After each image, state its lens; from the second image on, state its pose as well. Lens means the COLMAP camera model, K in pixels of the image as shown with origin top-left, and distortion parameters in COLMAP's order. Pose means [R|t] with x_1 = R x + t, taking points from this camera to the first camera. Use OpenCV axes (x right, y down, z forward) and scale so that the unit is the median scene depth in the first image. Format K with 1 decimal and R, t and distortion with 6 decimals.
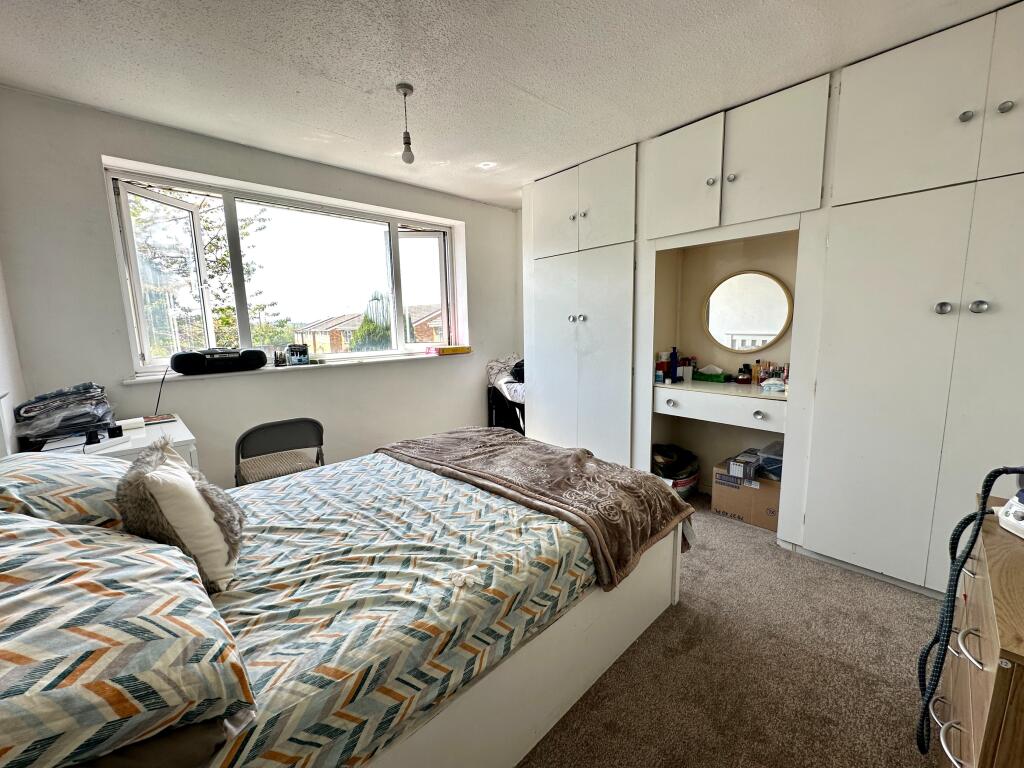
lens RADIAL K [[411.8, 0, 512.0], [0, 411.8, 384.0], [0, 0, 1]] dist [-0.001215, 0.000542]
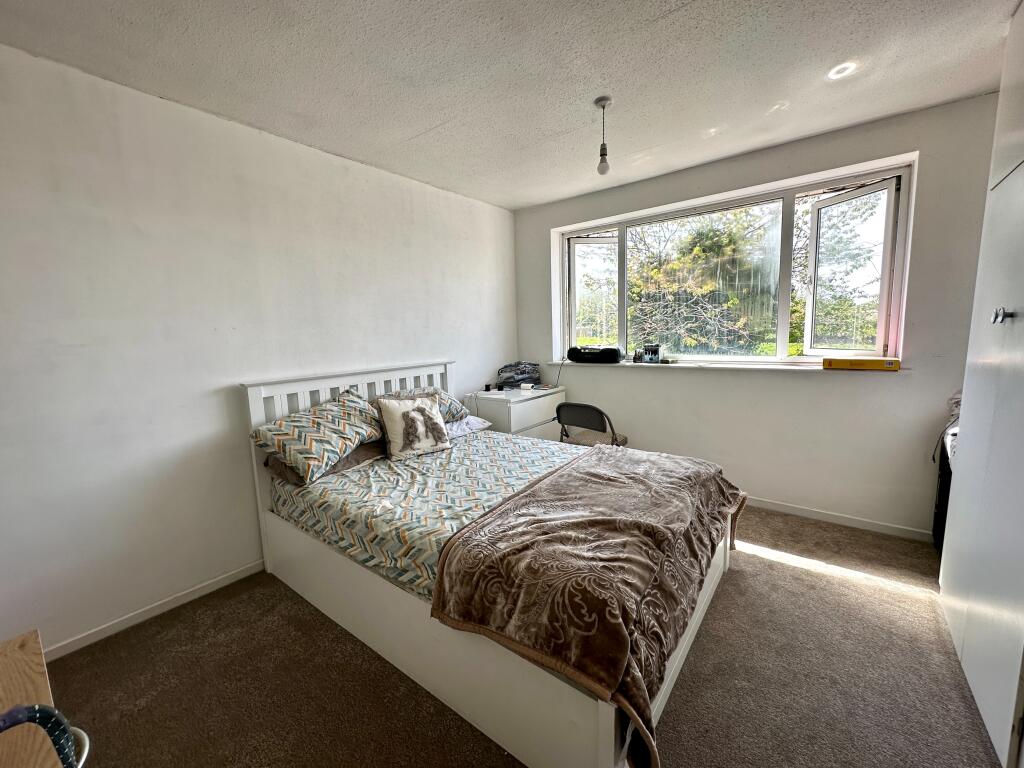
lens RADIAL K [[411.8, 0, 512.0], [0, 411.8, 384.0], [0, 0, 1]] dist [-0.001215, 0.000542]
pose [[0.150954, 0.142084, -0.978277, 0.794222], [-0.115809, 0.985344, 0.125240, -0.130213], [0.981734, 0.094388, 0.165197, 0.673273]]
